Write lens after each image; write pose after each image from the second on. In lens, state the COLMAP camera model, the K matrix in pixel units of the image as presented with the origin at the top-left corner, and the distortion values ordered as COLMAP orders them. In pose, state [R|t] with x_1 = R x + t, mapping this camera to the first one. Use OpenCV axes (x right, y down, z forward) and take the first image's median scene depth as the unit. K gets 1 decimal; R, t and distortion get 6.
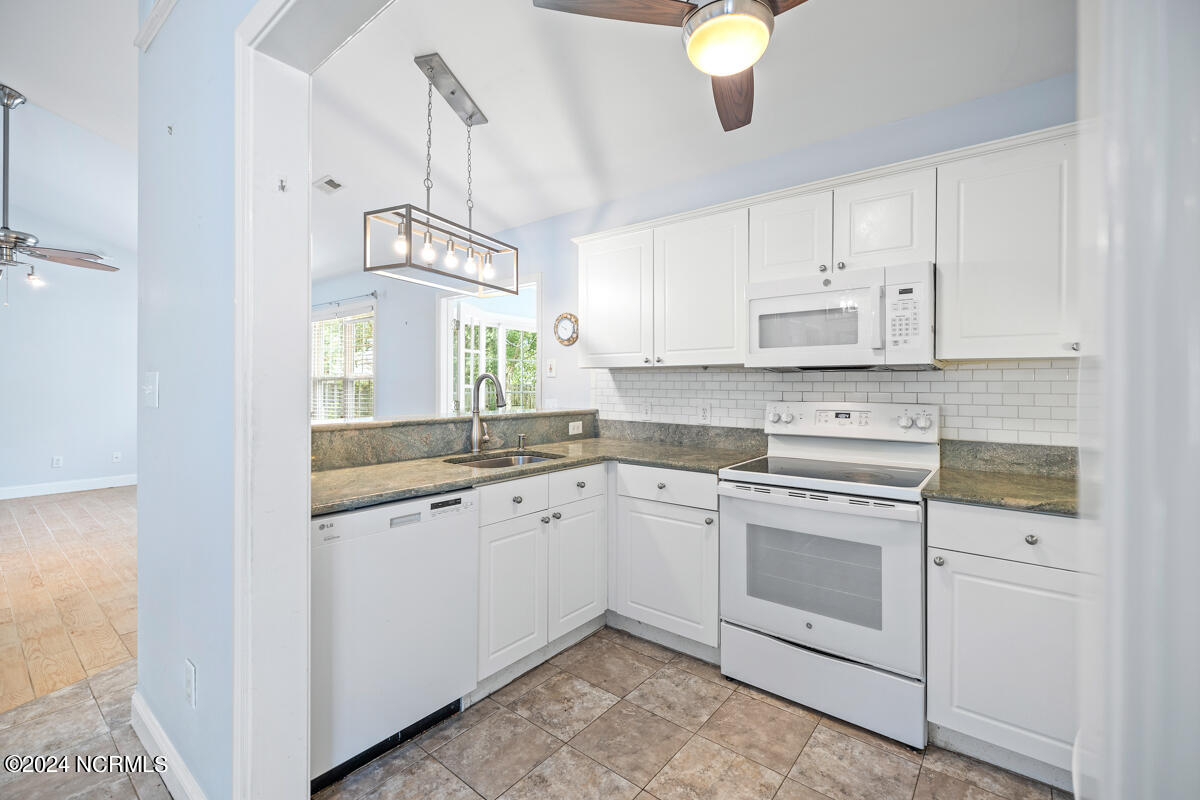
lens RADIAL K [[519.2, 0, 600.2], [0, 519.2, 384.4], [0, 0, 1]] dist [0.001431, 0.000164]
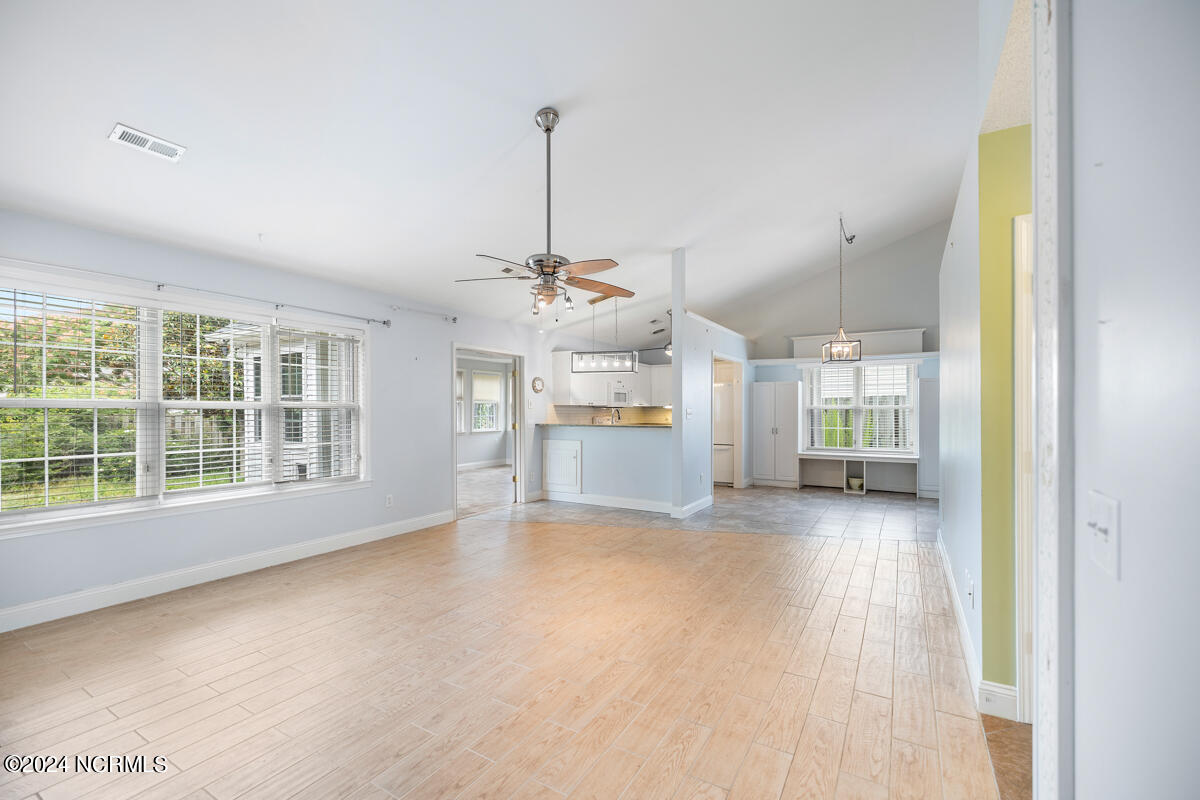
lens RADIAL K [[511.9, 0, 603.7], [0, 511.9, 396.5], [0, 0, 1]] dist [0.002644, 0.000109]
pose [[-0.137259, 0.025151, 0.990216, -2.587089], [0.000846, 0.999680, -0.025274, -0.012945], [-0.990535, -0.002631, -0.137236, 1.251626]]
